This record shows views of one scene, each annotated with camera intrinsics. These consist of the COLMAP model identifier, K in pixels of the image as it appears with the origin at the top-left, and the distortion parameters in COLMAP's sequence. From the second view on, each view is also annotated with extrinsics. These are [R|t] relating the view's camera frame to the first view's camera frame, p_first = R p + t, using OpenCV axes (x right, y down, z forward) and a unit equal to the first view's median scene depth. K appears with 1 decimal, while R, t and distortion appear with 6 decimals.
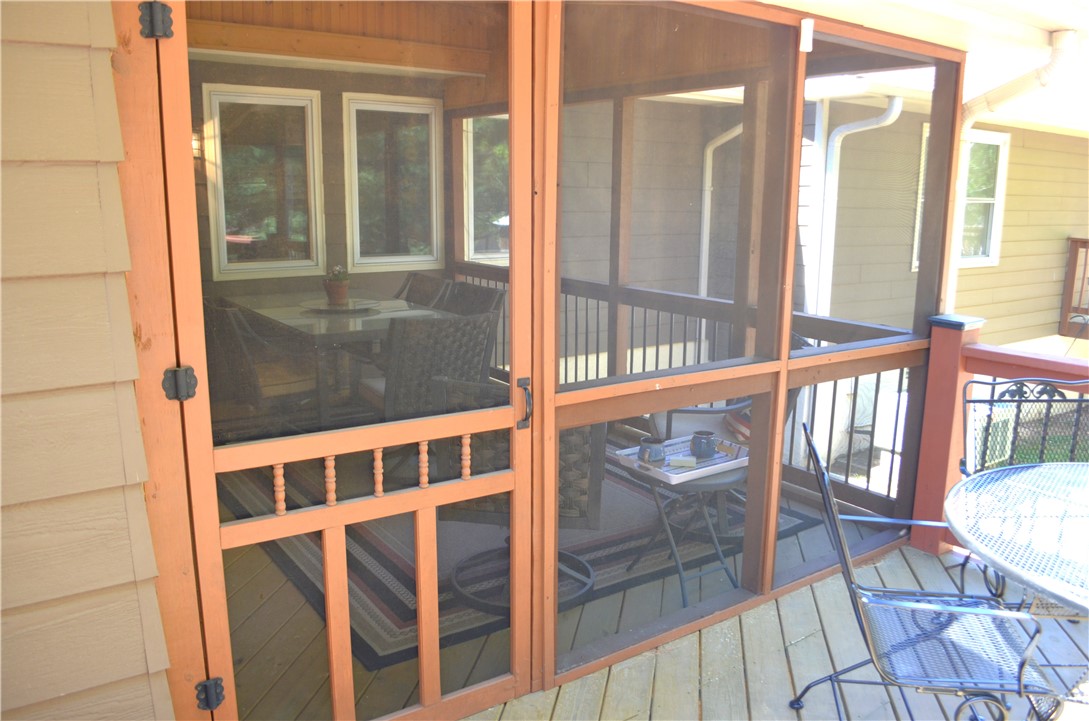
lens RADIAL K [[851.7, 0, 544.5], [0, 851.7, 360.5], [0, 0, 1]] dist [-0.098194, 0.002842]
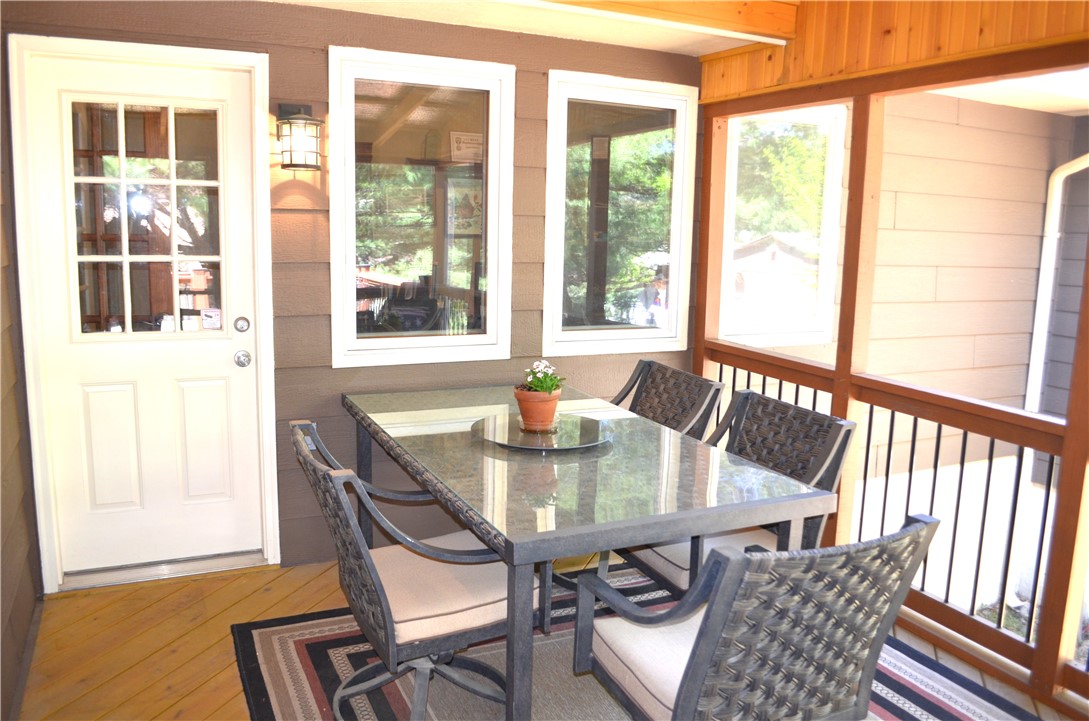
lens RADIAL K [[851.7, 0, 544.5], [0, 851.7, 360.5], [0, 0, 1]] dist [-0.098194, 0.002842]
pose [[0.985804, 0.040748, -0.162880, -0.096911], [-0.046692, 0.998370, -0.032830, -0.060450], [0.161277, 0.039969, 0.986100, 0.284538]]
